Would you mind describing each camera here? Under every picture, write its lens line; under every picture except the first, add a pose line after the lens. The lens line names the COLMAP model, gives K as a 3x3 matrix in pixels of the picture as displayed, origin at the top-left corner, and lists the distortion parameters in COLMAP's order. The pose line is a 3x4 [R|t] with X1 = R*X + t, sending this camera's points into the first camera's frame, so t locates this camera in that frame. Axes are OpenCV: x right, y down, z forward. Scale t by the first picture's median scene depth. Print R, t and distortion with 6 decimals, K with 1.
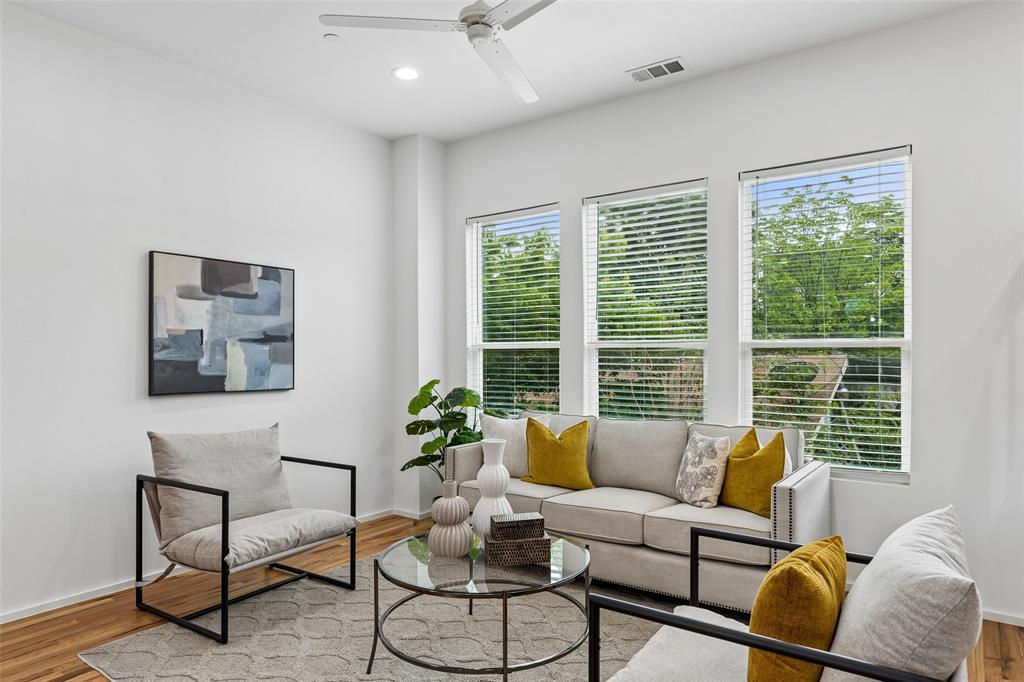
lens RADIAL K [[642.7, 0, 519.6], [0, 642.7, 366.6], [0, 0, 1]] dist [-0.006096, 0.000453]
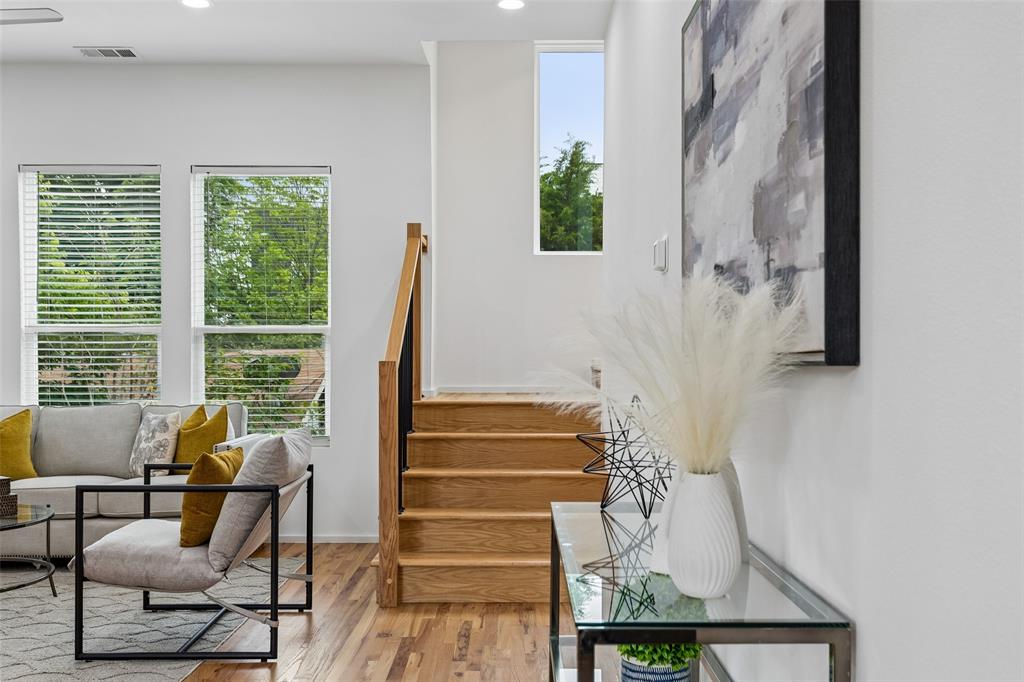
lens RADIAL K [[1008.6, 0, 513.3], [0, 1008.6, 347.9], [0, 0, 1]] dist [0.014047, 0.000000]
pose [[0.819146, 0.003911, 0.573571, -0.167403], [0.010251, 0.999717, -0.021458, 0.035136], [-0.573493, 0.023457, 0.818875, -0.627638]]
